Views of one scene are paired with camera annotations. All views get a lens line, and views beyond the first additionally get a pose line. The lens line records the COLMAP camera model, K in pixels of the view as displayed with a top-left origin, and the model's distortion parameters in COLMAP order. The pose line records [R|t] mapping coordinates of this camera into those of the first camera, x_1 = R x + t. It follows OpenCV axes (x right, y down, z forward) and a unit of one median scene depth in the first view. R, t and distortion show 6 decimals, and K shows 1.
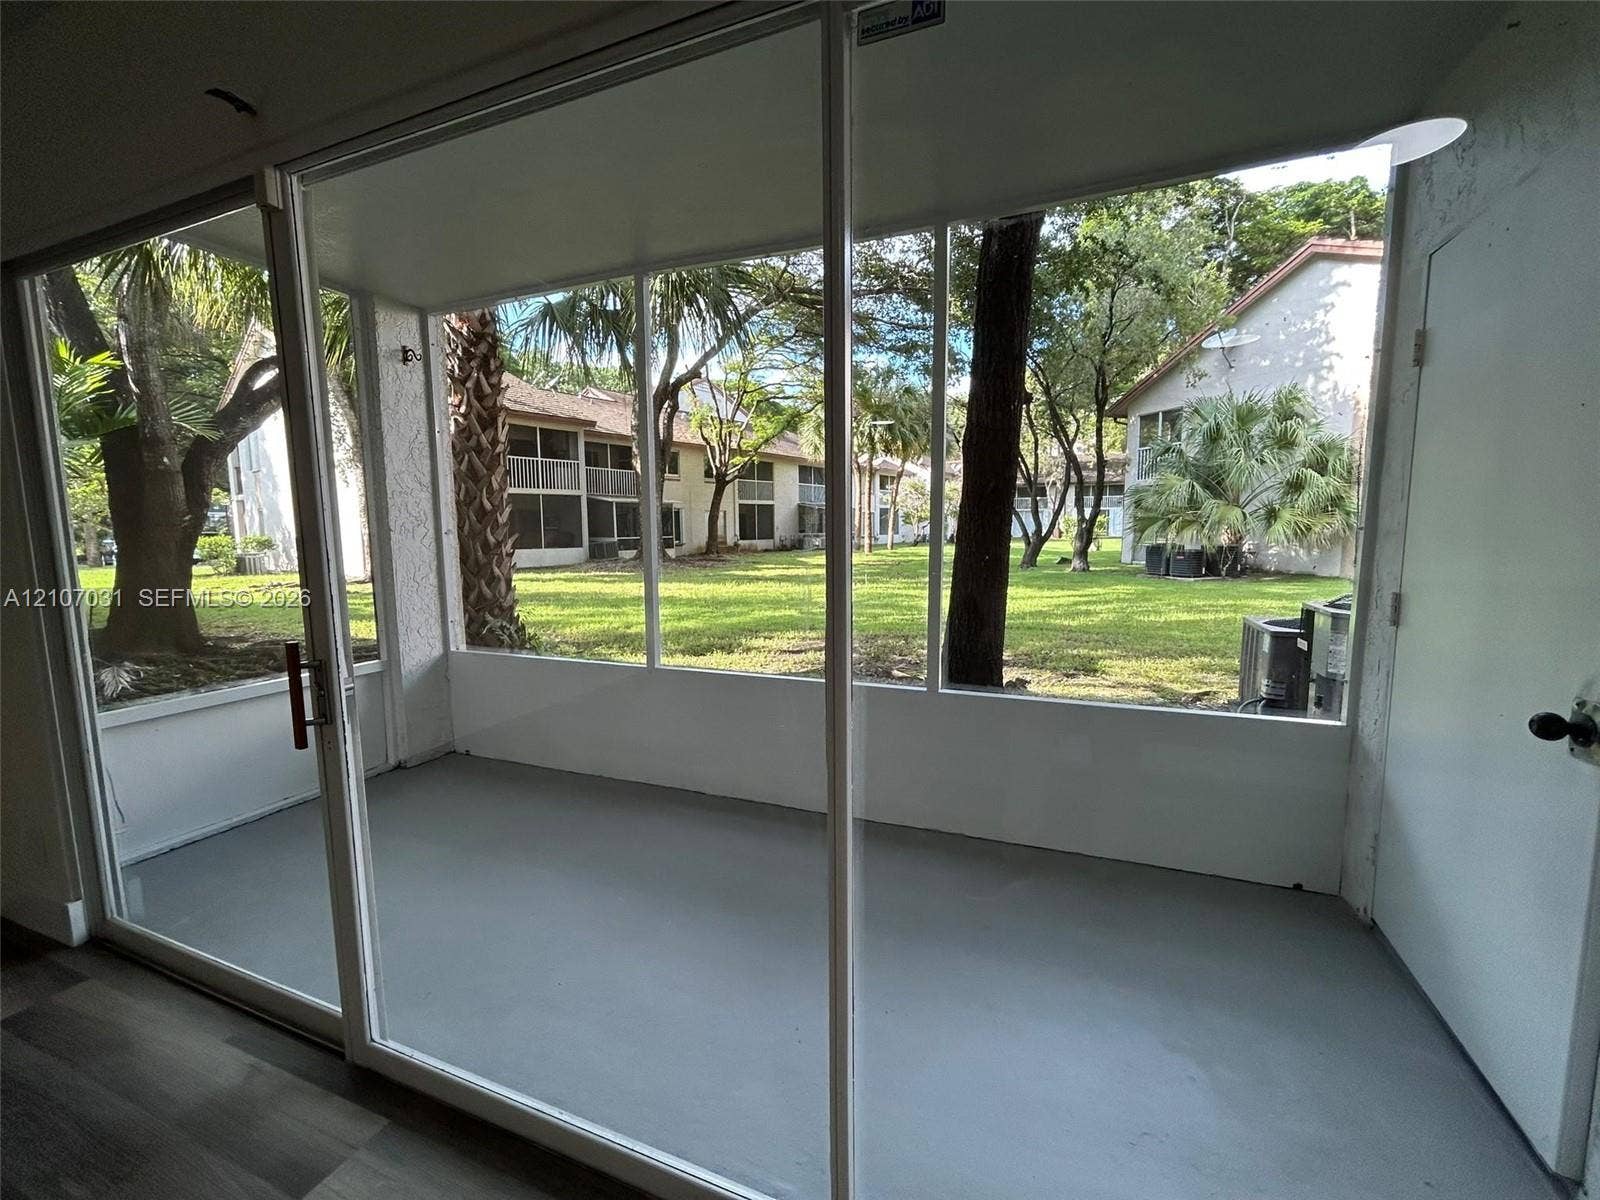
lens RADIAL K [[653.6, 0, 795.1], [0, 653.6, 594.9], [0, 0, 1]] dist [-0.001769, 0.000856]
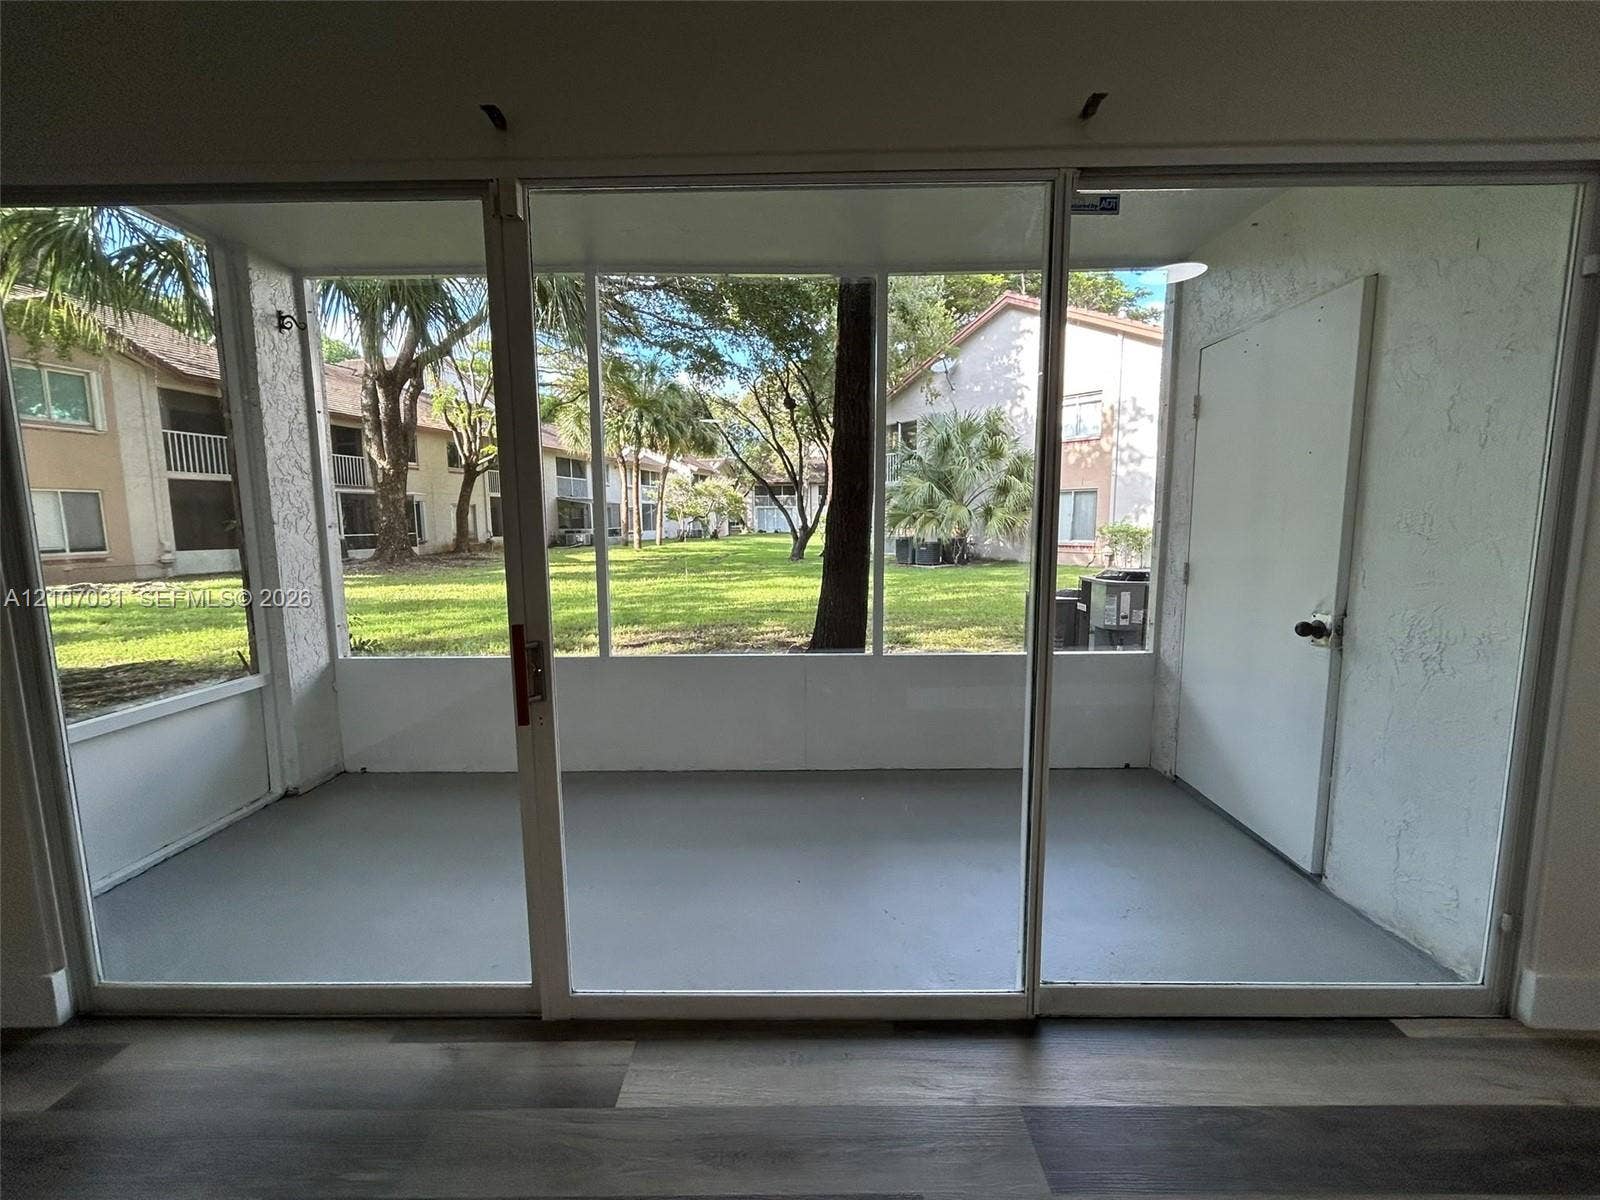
lens RADIAL K [[653.6, 0, 795.1], [0, 653.6, 594.9], [0, 0, 1]] dist [-0.001769, 0.000856]
pose [[0.929425, -0.039254, 0.366917, -0.063123], [0.036985, 0.999228, 0.013215, 0.002280], [-0.367153, 0.001288, 0.930160, -0.013057]]
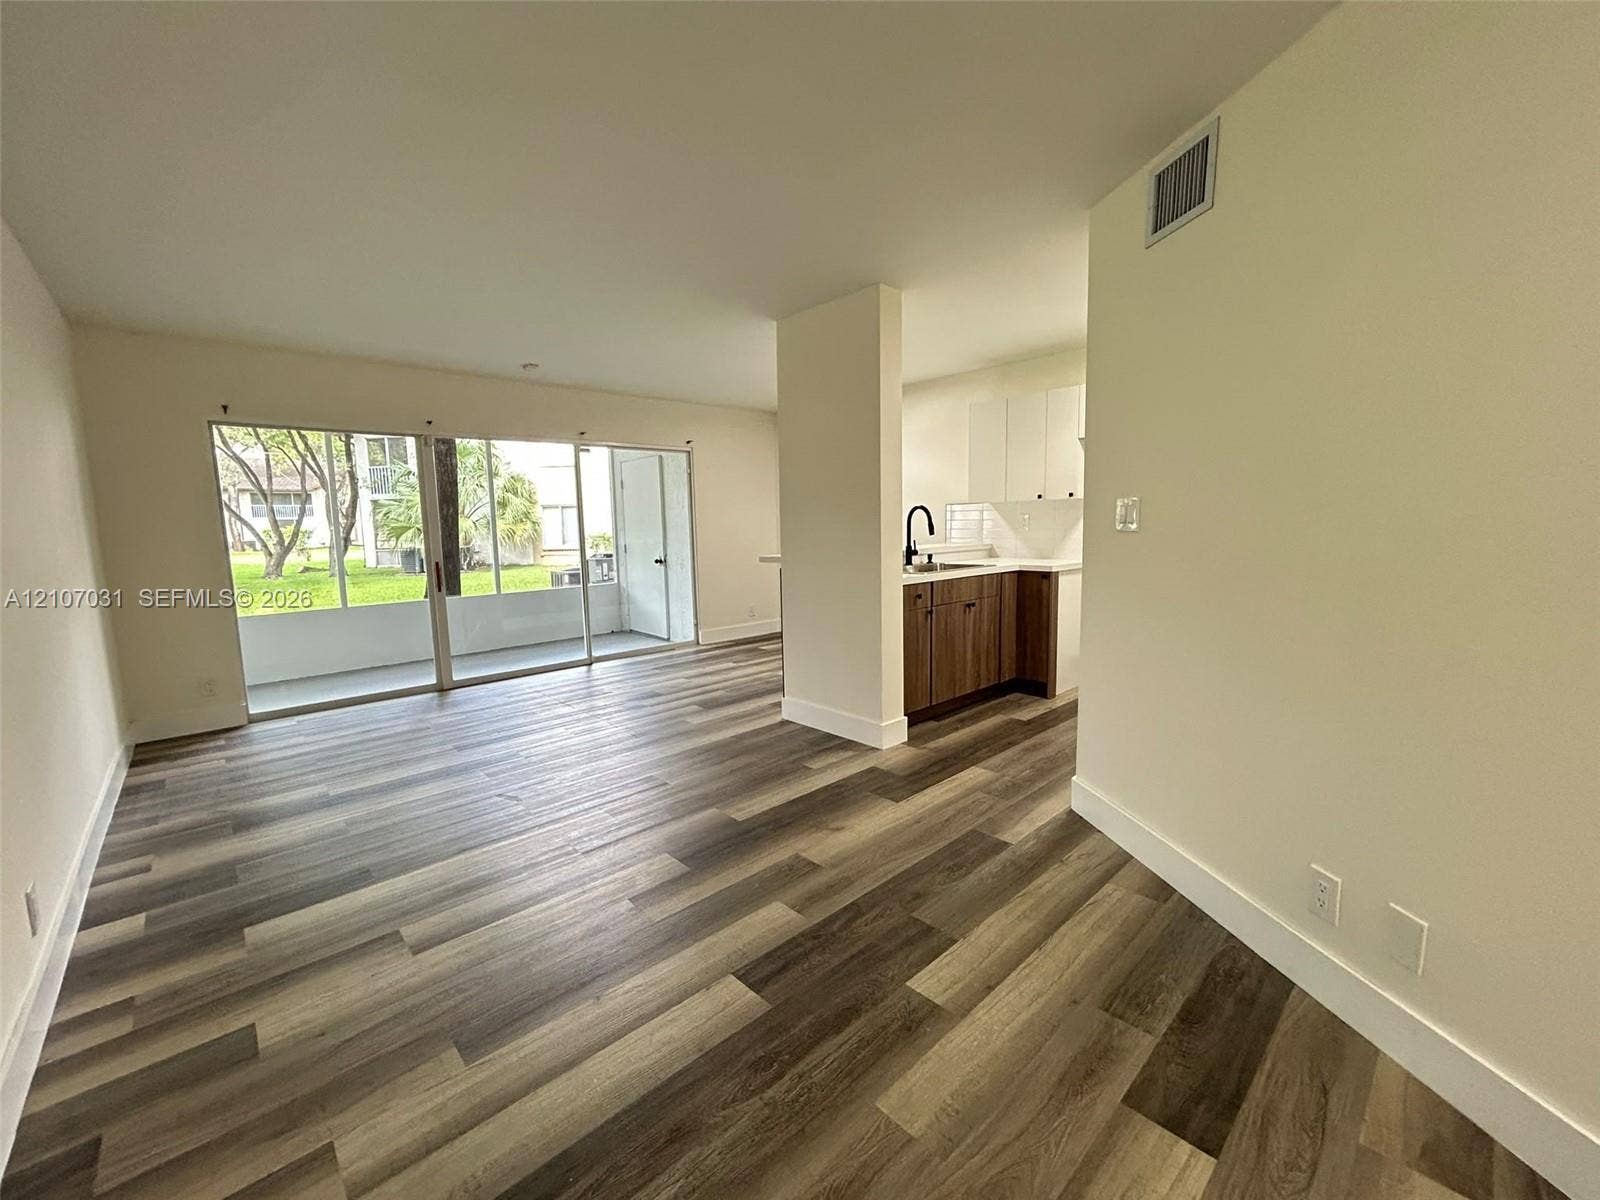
lens RADIAL K [[652.3, 0, 796.5], [0, 652.3, 602.2], [0, 0, 1]] dist [-0.001290, 0.000238]
pose [[0.424502, -0.112691, 0.898387, -0.271167], [0.114877, 0.990909, 0.070015, 0.022763], [-0.898110, 0.073483, 0.433588, -0.197769]]
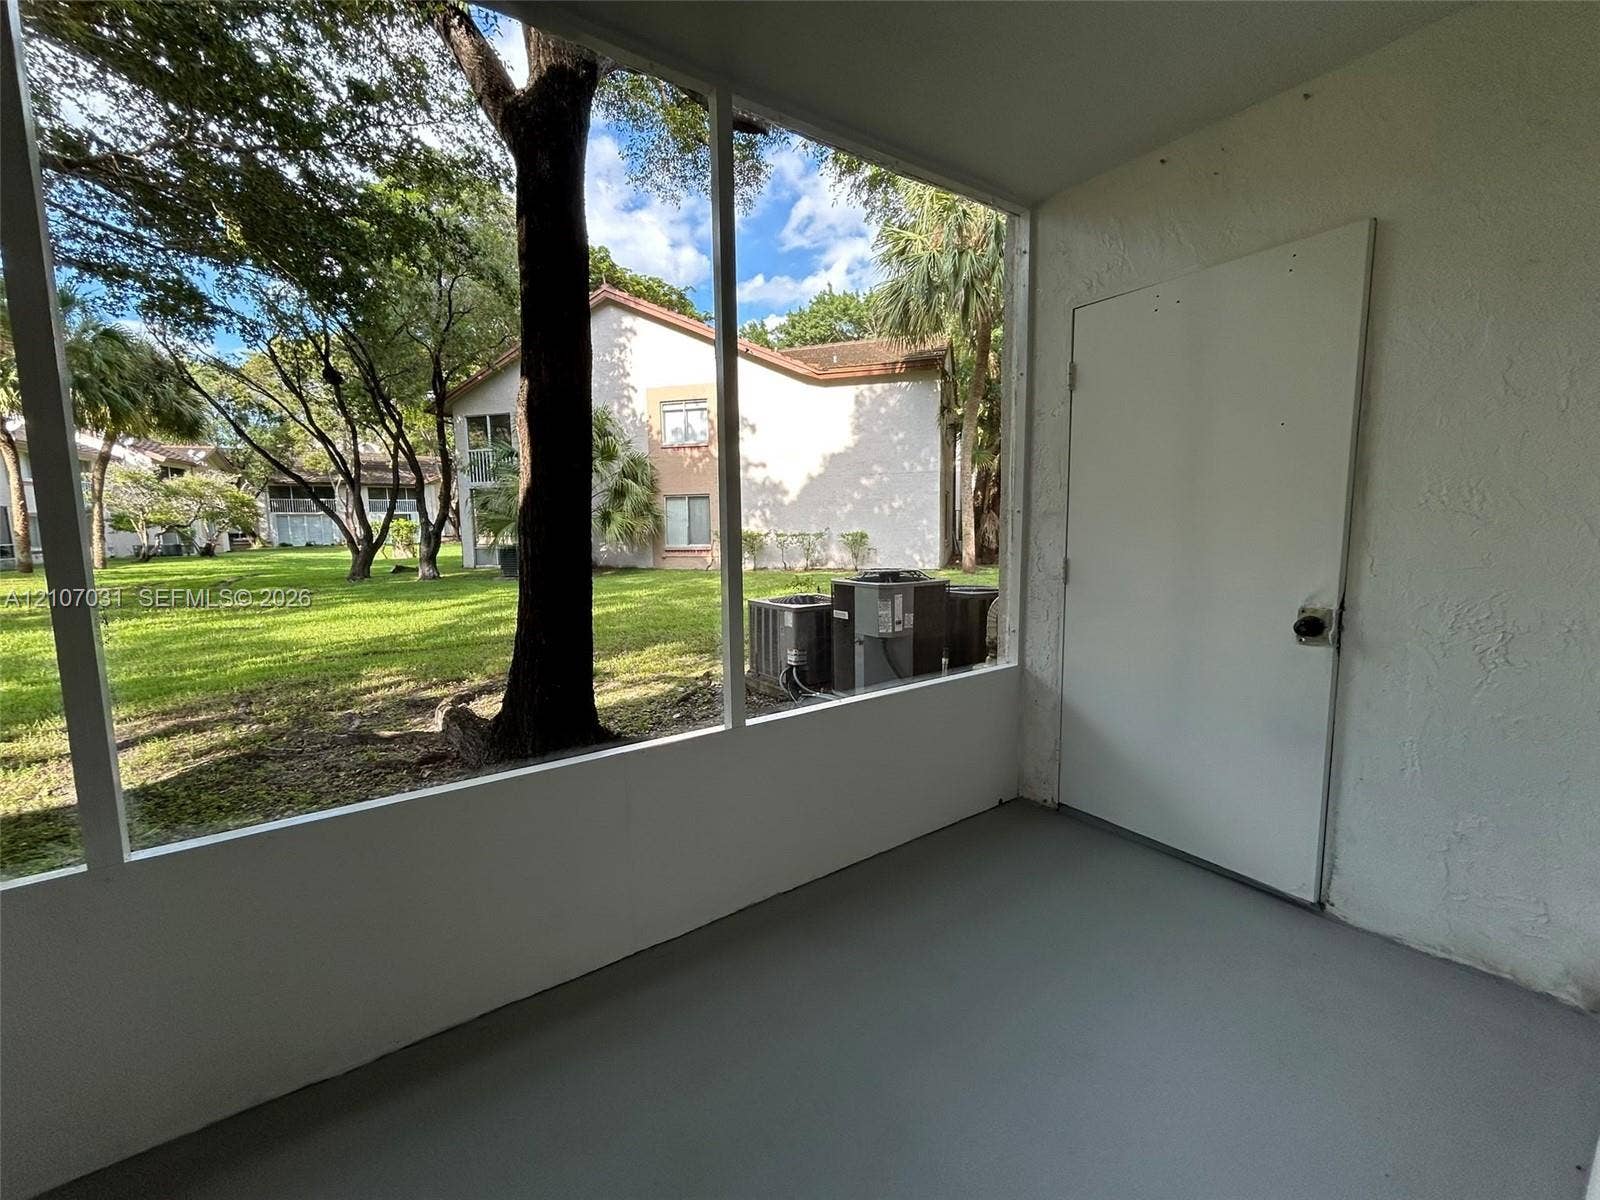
lens RADIAL K [[653.6, 0, 795.1], [0, 653.6, 594.9], [0, 0, 1]] dist [-0.001769, 0.000856]
pose [[0.542020, -0.091587, 0.835360, -0.061637], [0.098853, 0.994091, 0.044850, -0.005113], [-0.834531, 0.058268, 0.547871, 0.088334]]
